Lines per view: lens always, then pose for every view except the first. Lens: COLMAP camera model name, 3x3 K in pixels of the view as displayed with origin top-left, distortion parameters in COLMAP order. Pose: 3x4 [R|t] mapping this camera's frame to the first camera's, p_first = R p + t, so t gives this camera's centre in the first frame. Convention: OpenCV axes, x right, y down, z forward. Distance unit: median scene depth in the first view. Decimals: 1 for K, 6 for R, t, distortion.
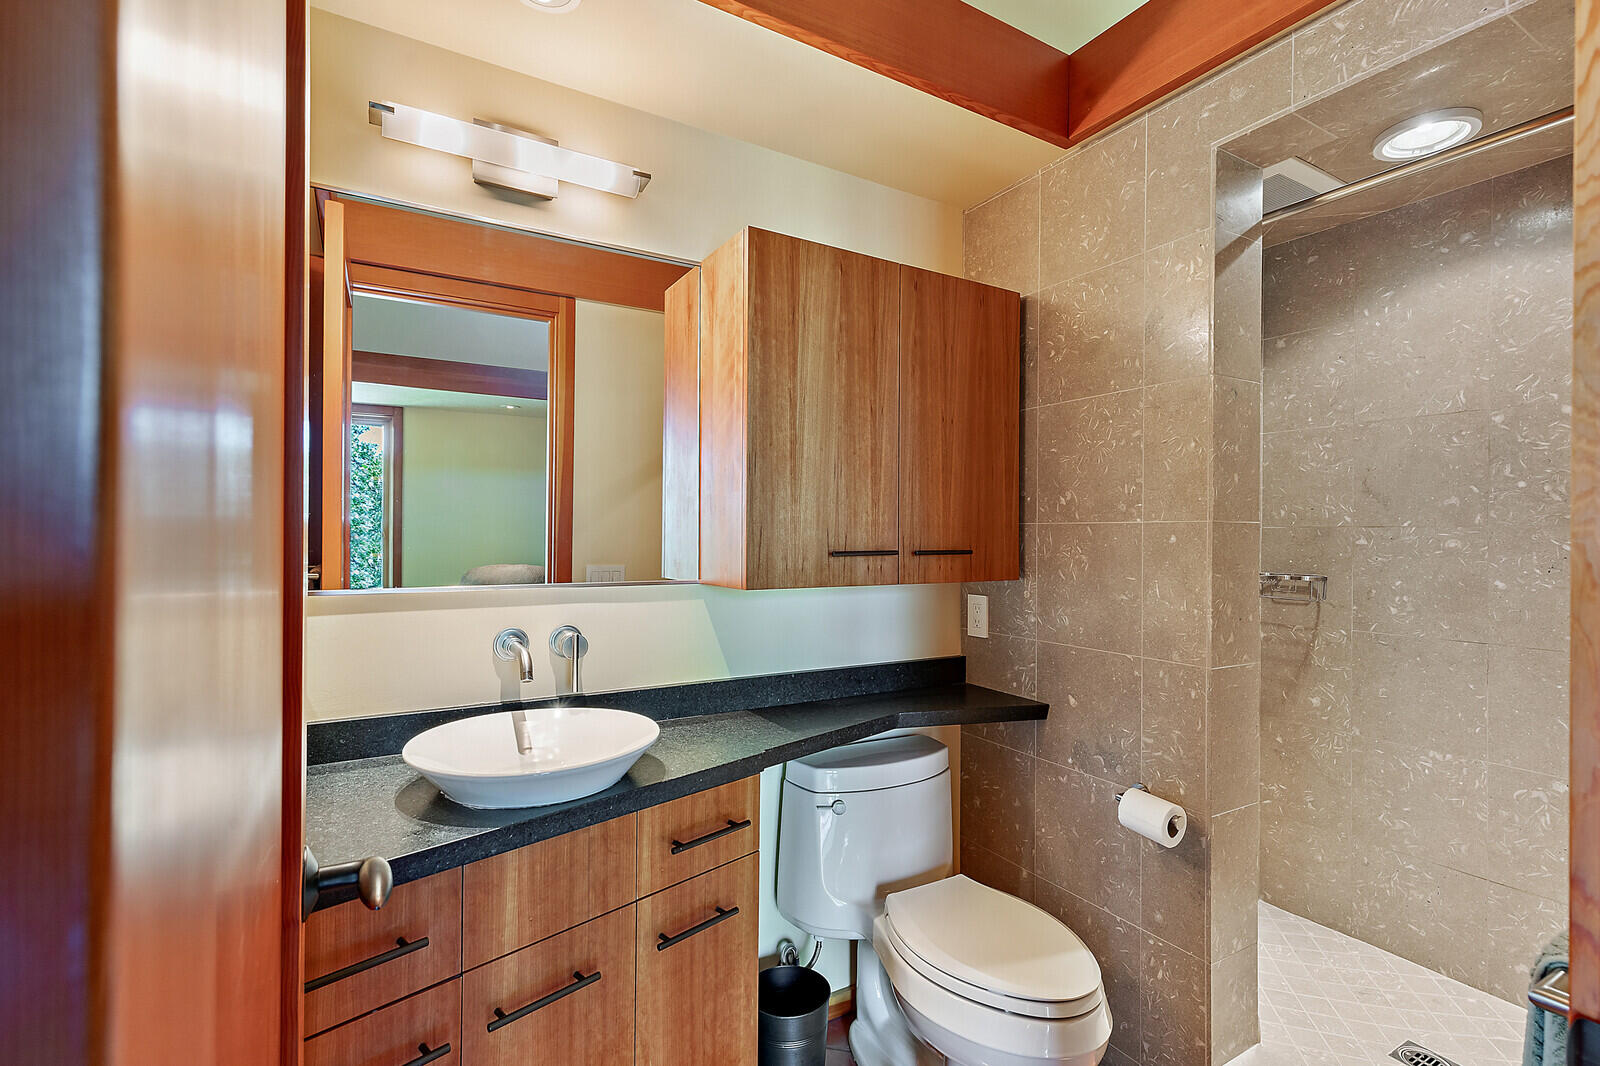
lens RADIAL K [[732.7, 0, 804.2], [0, 732.7, 534.3], [0, 0, 1]] dist [0.006219, -0.000246]
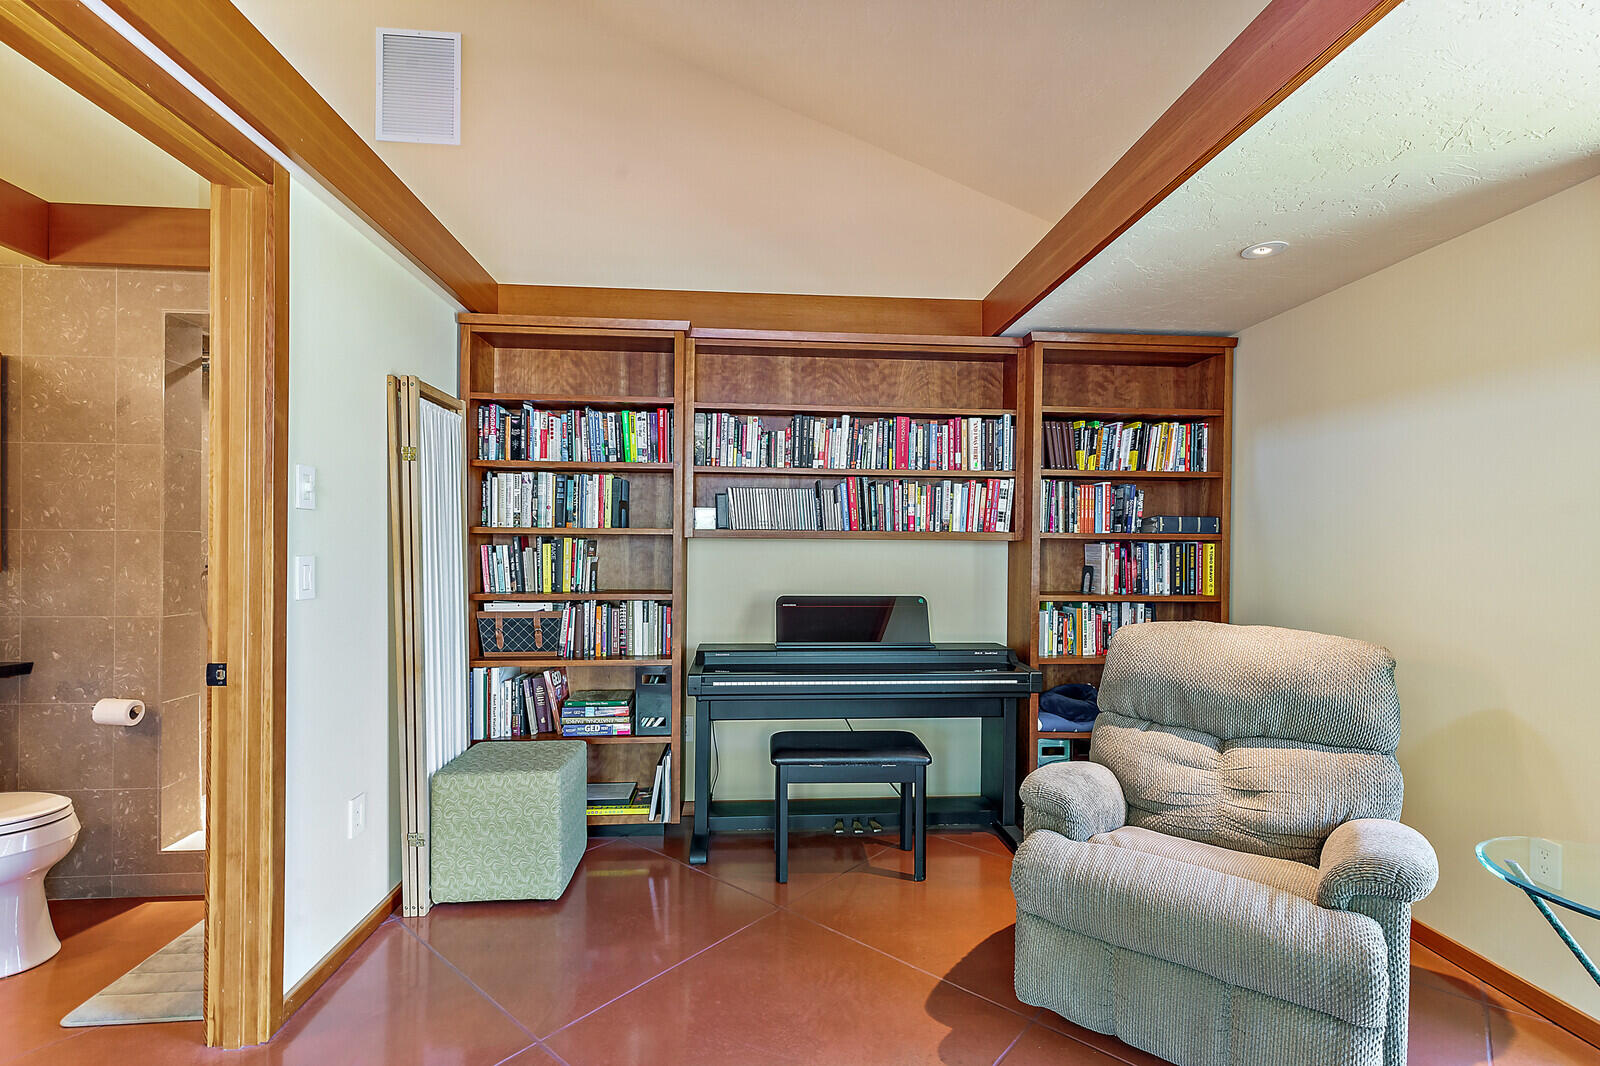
lens RADIAL K [[732.7, 0, 805.2], [0, 732.7, 546.2], [0, 0, 1]] dist [0.006219, -0.000246]
pose [[0.439391, -0.005585, 0.898279, -0.300074], [-0.006684, 0.999933, 0.009486, -0.007349], [-0.898271, -0.010172, 0.439324, -1.002564]]
